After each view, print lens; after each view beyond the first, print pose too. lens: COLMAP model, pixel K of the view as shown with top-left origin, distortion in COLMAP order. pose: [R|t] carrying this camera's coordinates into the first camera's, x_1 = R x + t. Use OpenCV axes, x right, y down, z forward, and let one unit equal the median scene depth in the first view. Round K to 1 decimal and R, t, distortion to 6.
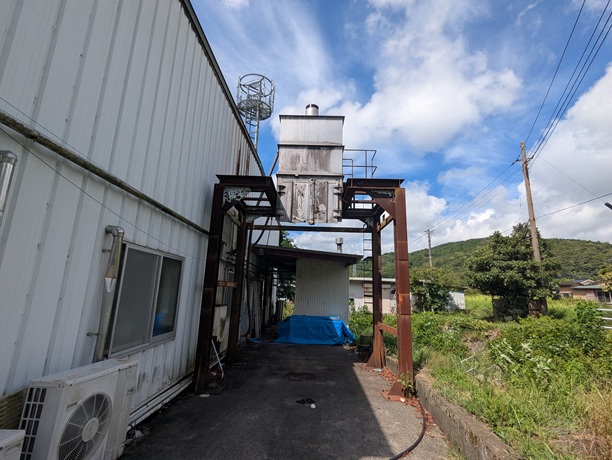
lens RADIAL K [[295.3, 0, 304.5], [0, 295.3, 232.3], [0, 0, 1]] dist [-0.001248, 0.000123]
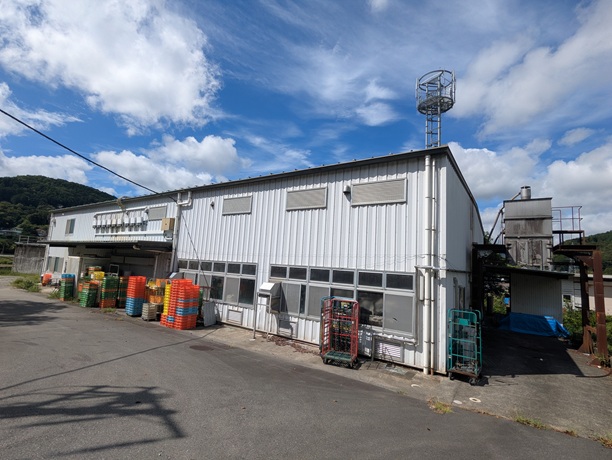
lens RADIAL K [[295.3, 0, 304.5], [0, 295.3, 232.3], [0, 0, 1]] dist [-0.001248, 0.000123]
pose [[0.840922, -0.047680, -0.539052, -0.143035], [0.080471, 0.996054, 0.037432, -0.371040], [0.535140, -0.074855, 0.841440, -1.096000]]
